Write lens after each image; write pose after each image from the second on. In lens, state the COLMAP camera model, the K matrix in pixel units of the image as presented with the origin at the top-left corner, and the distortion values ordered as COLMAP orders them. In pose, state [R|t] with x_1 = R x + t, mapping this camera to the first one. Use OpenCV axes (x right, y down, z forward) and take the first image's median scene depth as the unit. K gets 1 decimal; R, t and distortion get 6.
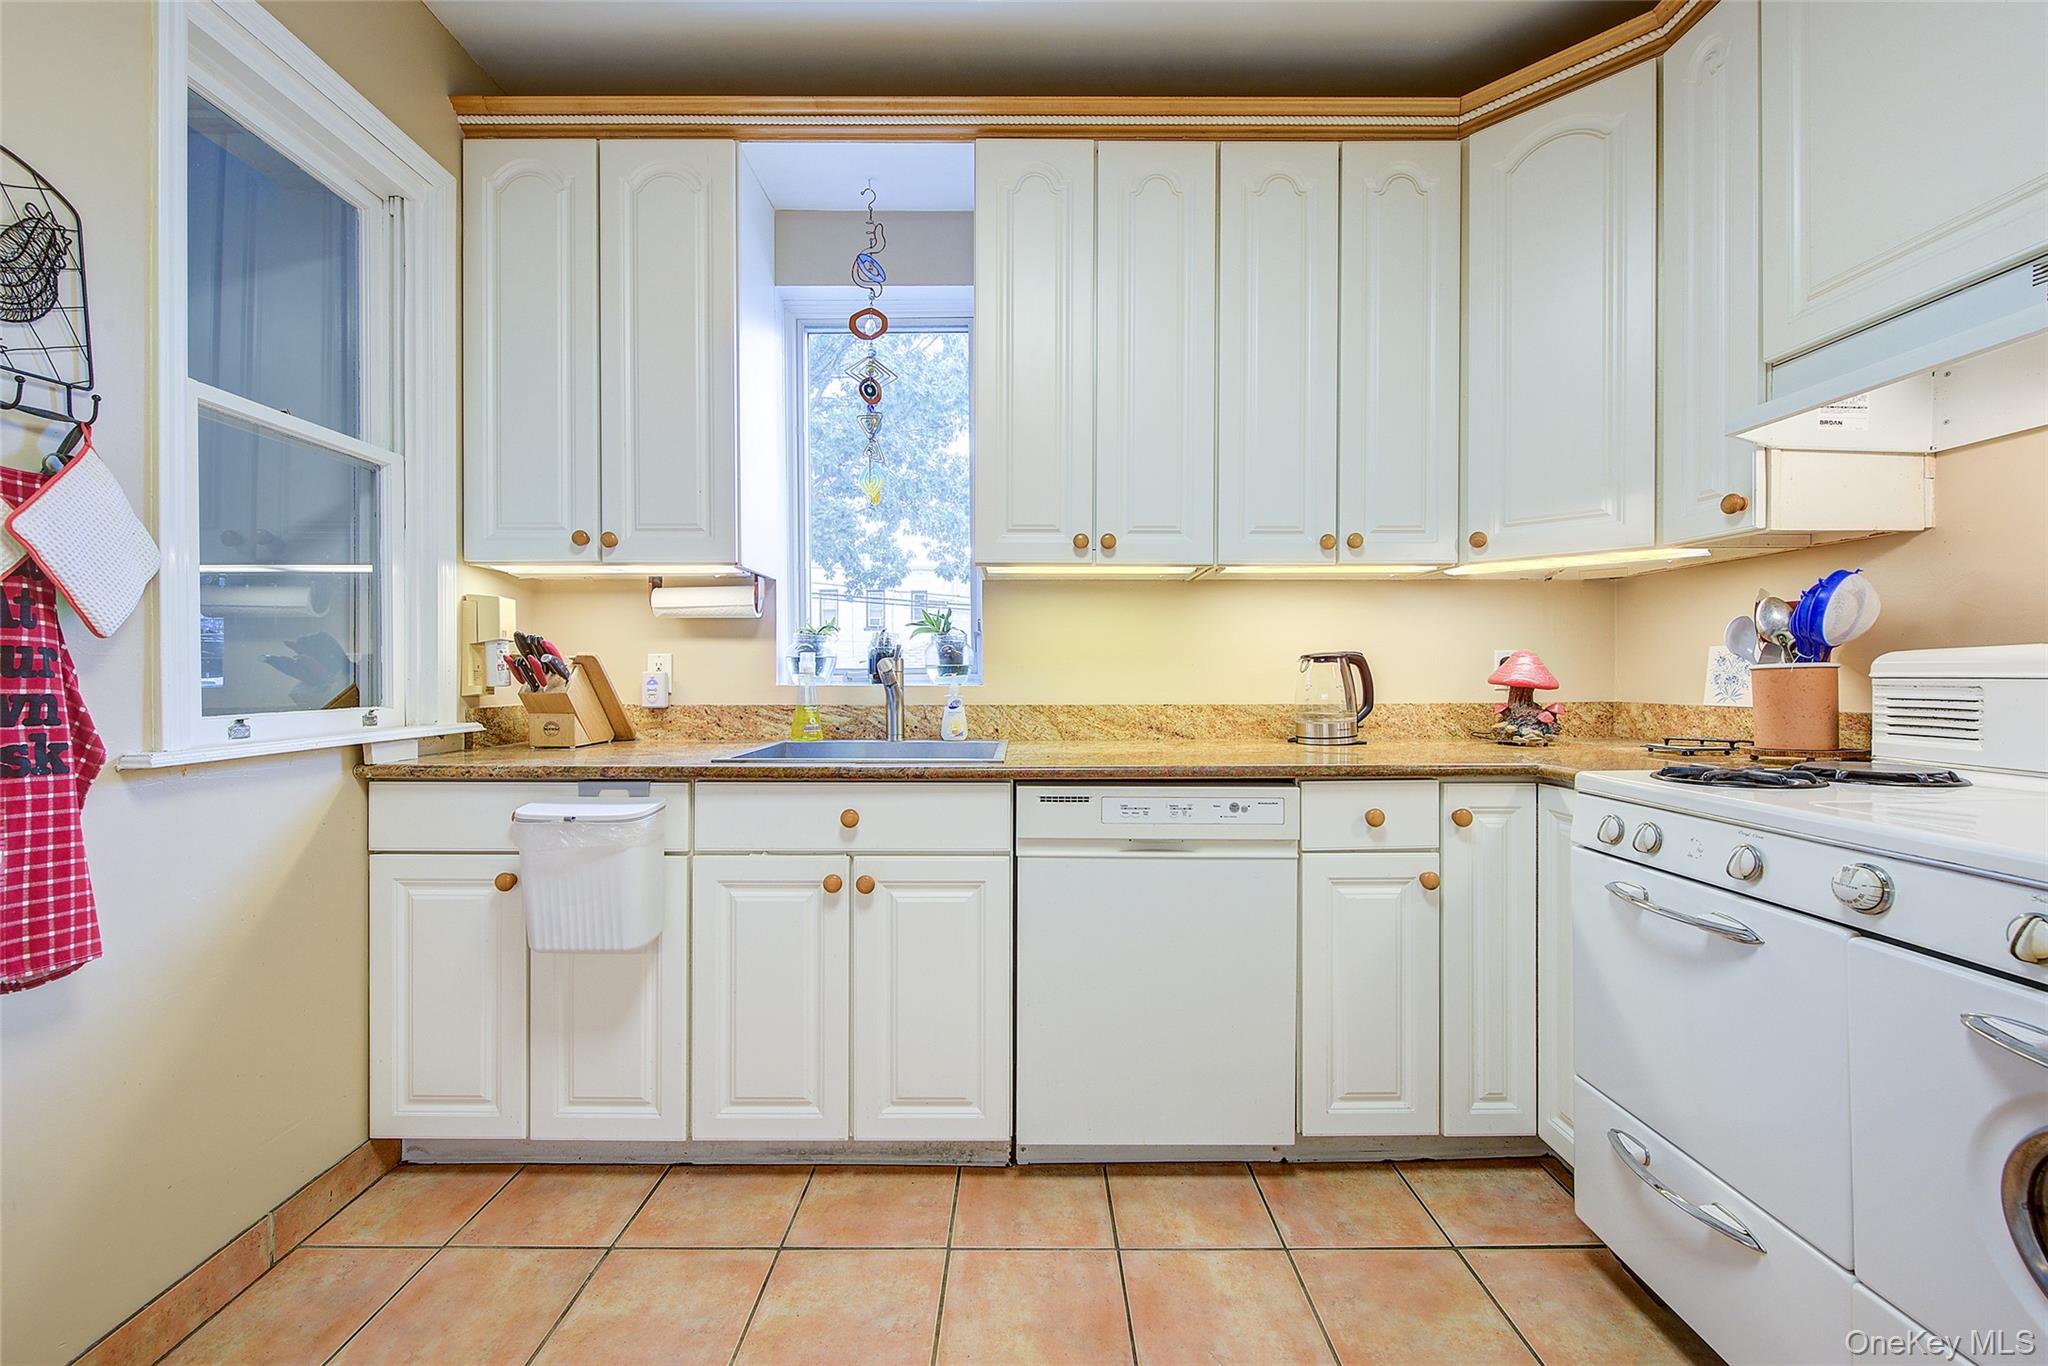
lens RADIAL K [[810.0, 0, 1029.2], [0, 810.0, 681.4], [0, 0, 1]] dist [0.003099, -0.004454]
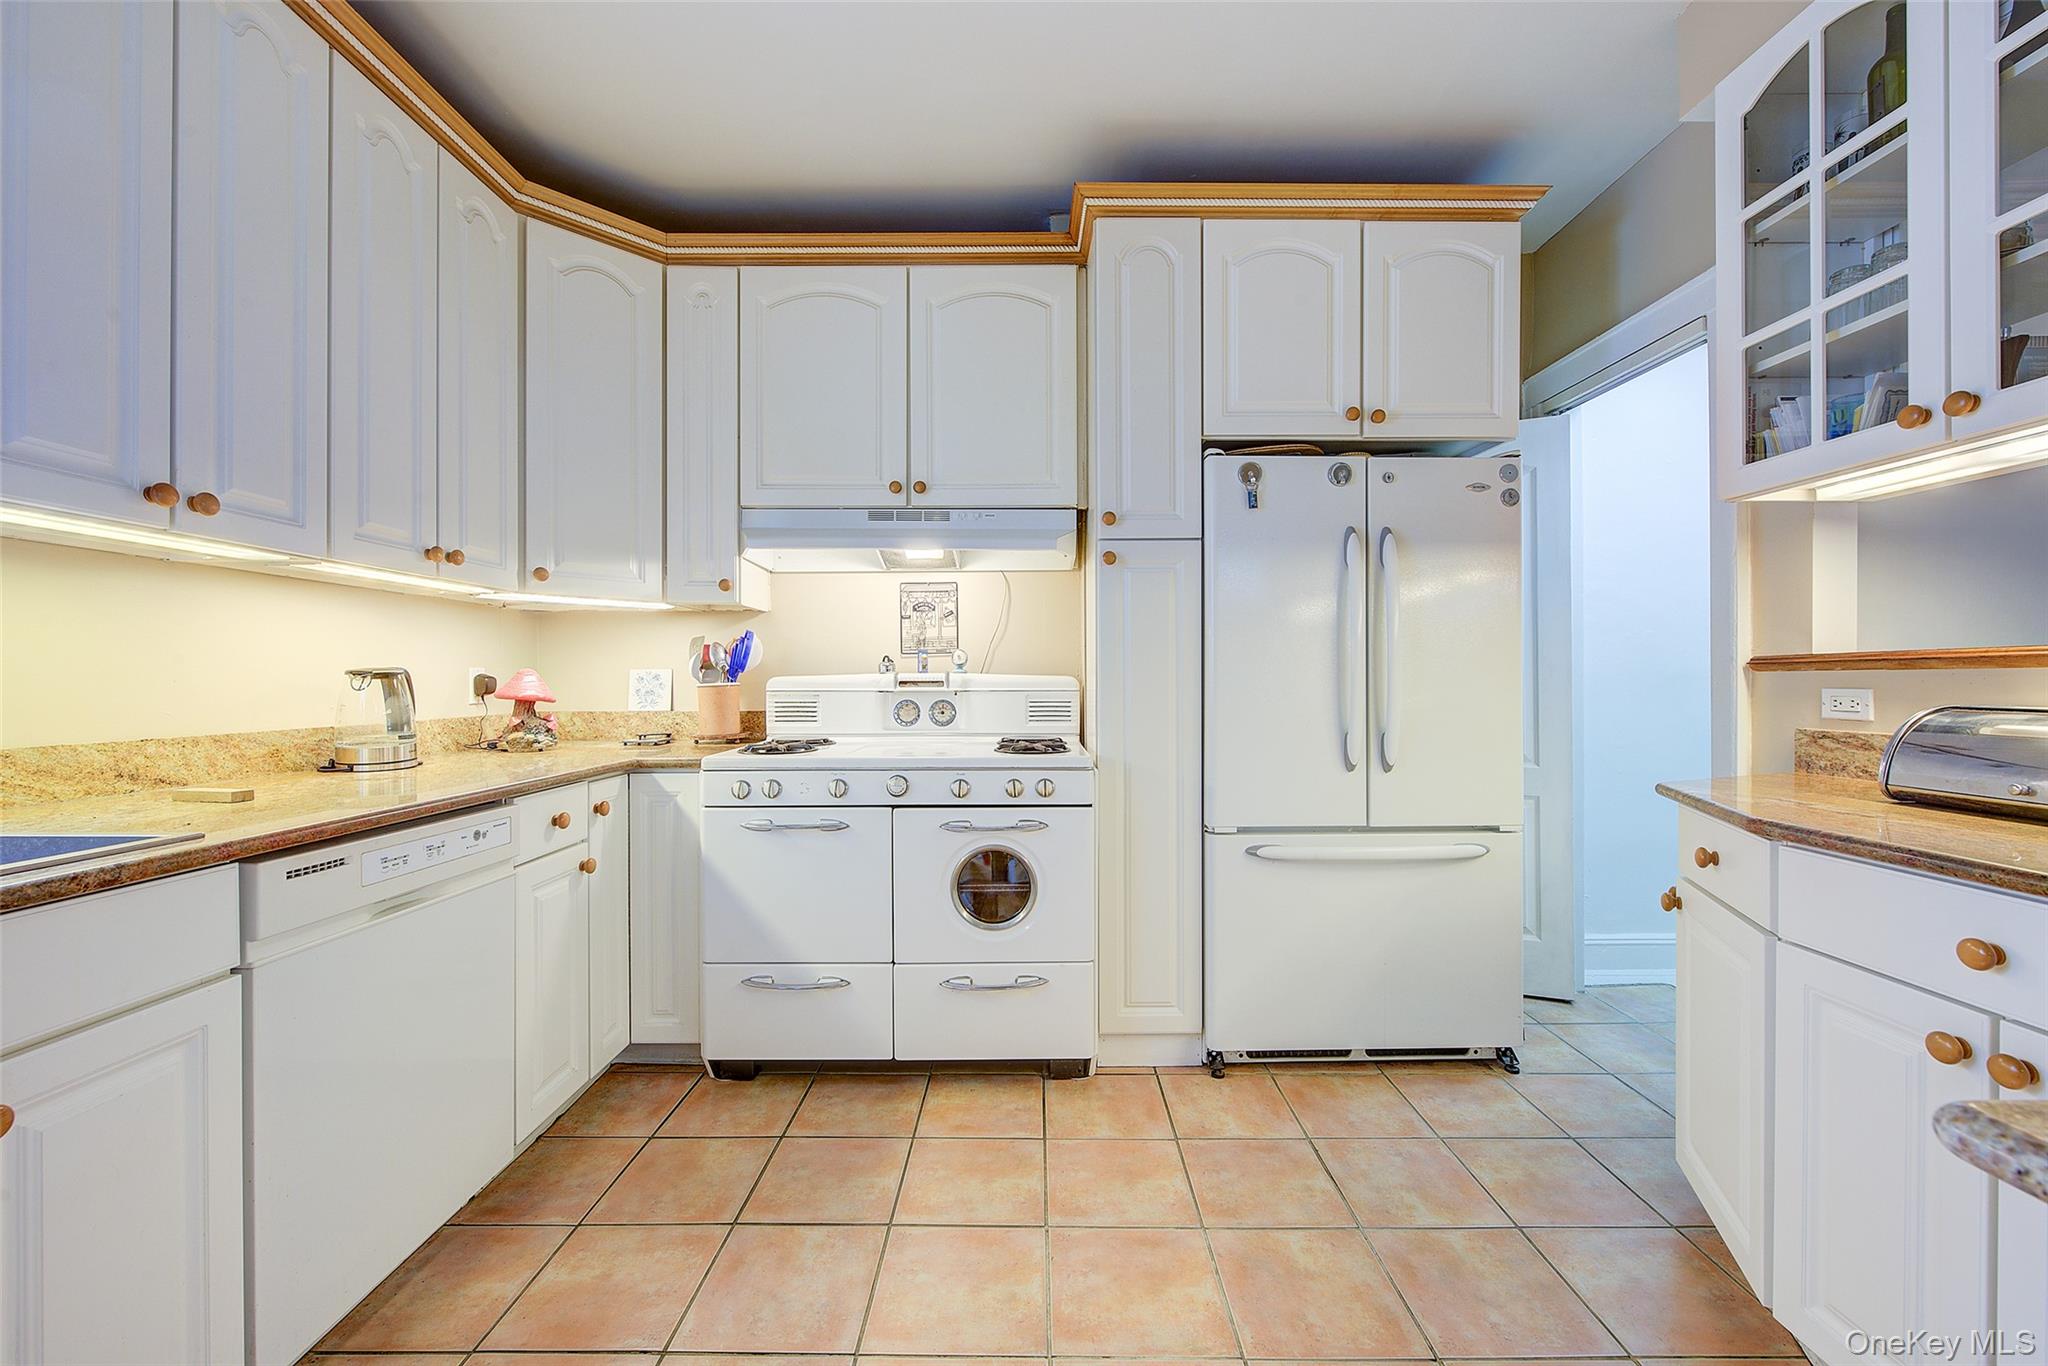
lens RADIAL K [[810.0, 0, 1029.2], [0, 810.0, 681.4], [0, 0, 1]] dist [0.003099, -0.004454]
pose [[0.008794, 0.000404, 0.999961, -0.684744], [0.009973, 0.999950, -0.000491, -0.016955], [-0.999912, 0.009977, 0.008789, 0.344264]]
